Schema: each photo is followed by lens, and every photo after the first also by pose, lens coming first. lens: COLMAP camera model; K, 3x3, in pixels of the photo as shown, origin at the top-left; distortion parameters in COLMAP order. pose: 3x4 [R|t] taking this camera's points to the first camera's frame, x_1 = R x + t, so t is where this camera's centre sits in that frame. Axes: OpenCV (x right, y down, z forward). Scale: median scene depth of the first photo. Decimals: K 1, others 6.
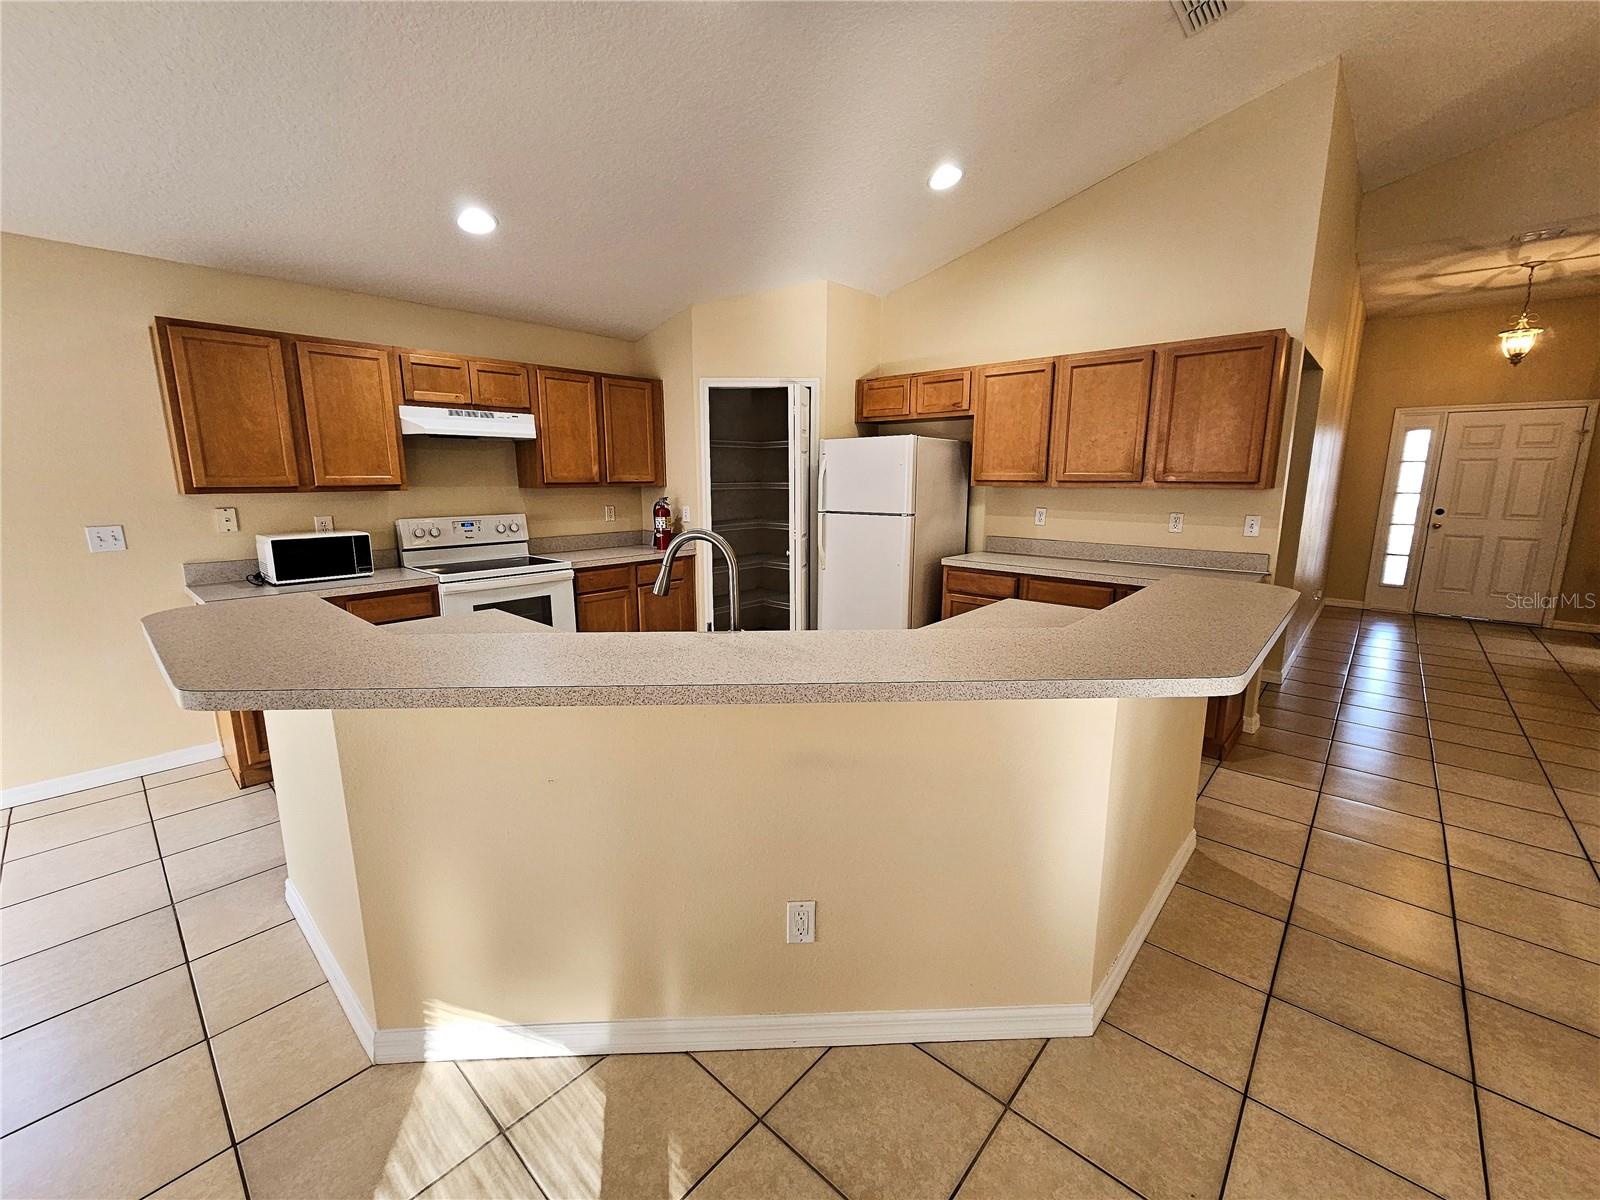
lens RADIAL K [[655.2, 0, 791.2], [0, 655.2, 594.5], [0, 0, 1]] dist [-0.001143, 0.000185]
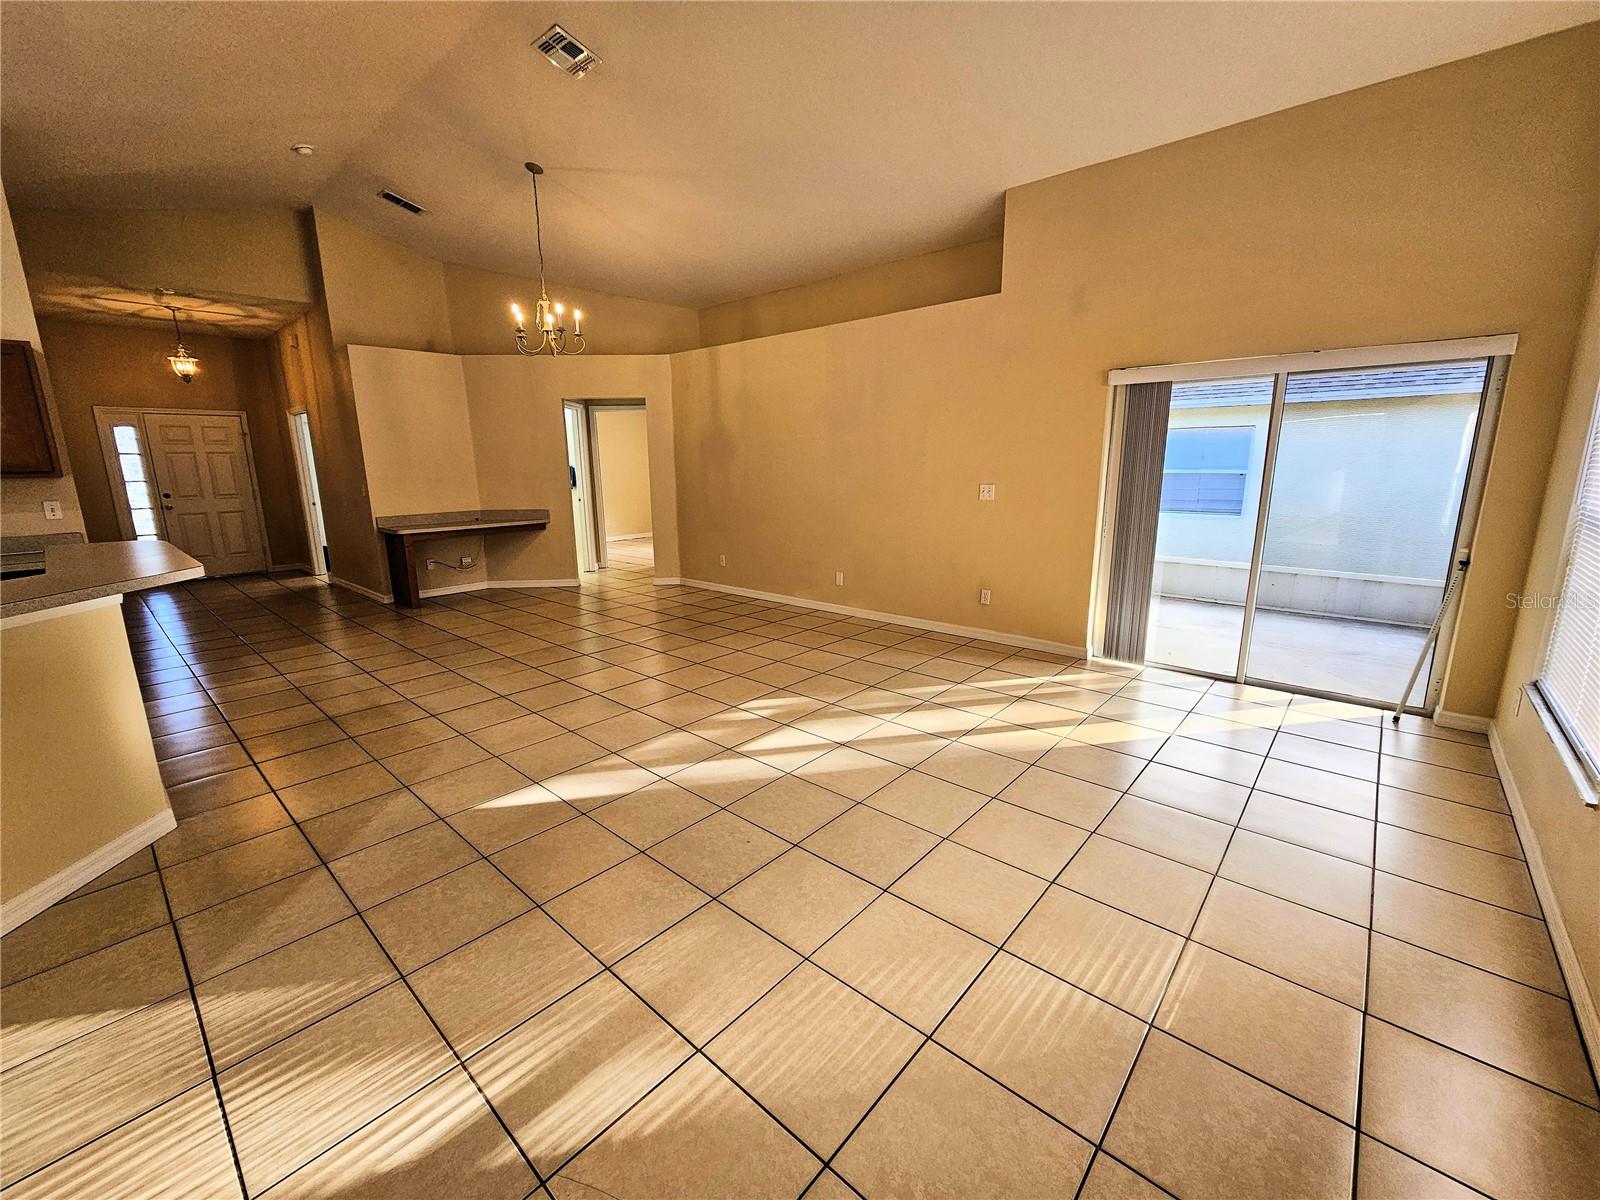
lens RADIAL K [[655.2, 0, 797.8], [0, 655.2, 594.6], [0, 0, 1]] dist [-0.001143, 0.000185]
pose [[-0.007313, -0.203693, 0.979007, -0.373468], [0.193172, 0.960305, 0.201245, 0.047810], [-0.981138, 0.190588, 0.032325, -0.231637]]
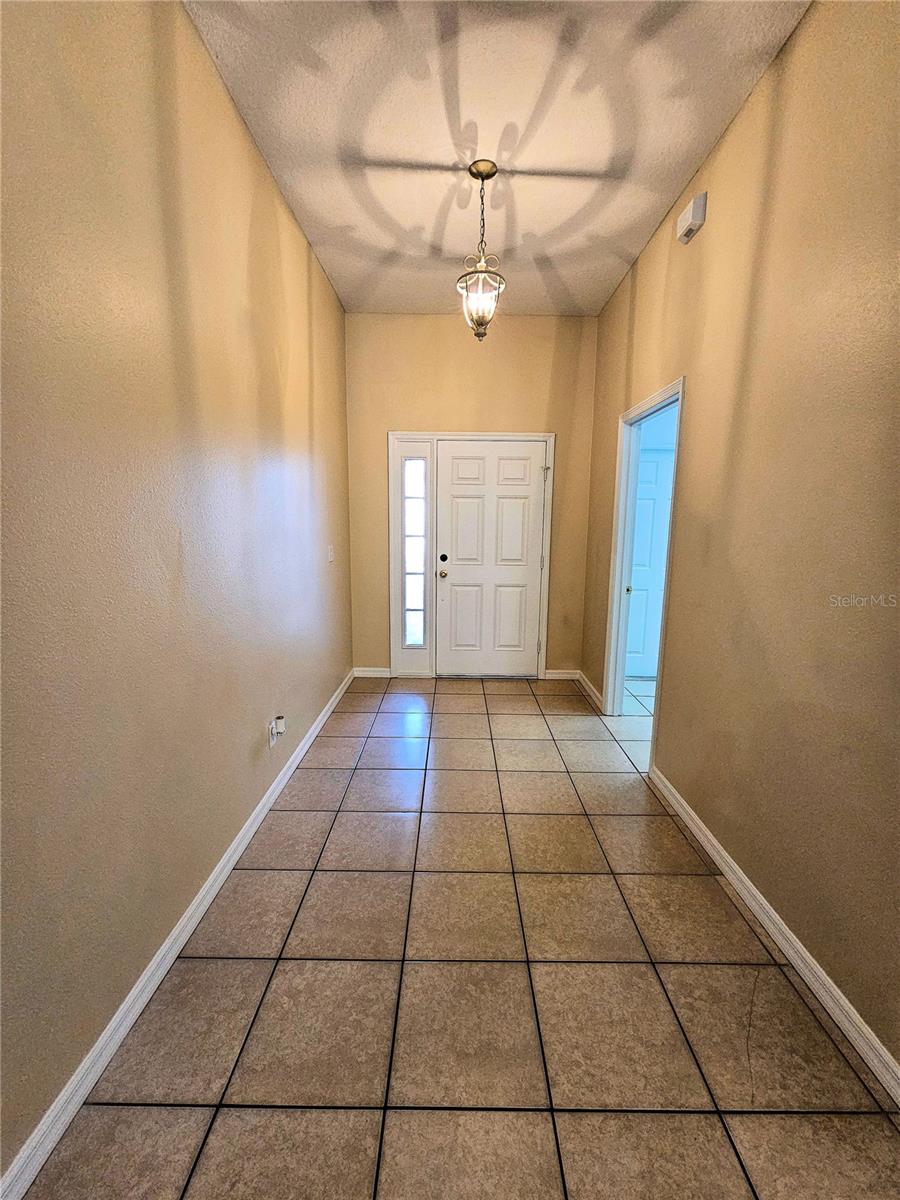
lens RADIAL K [[491.4, 0, 445.1], [0, 491.4, 591.2], [0, 0, 1]] dist [-0.001143, 0.000185]
pose [[0.755508, -0.083412, 0.649808, 0.890563], [0.107667, 0.994184, 0.002437, -0.131507], [-0.646232, 0.068122, 0.760095, 0.802935]]
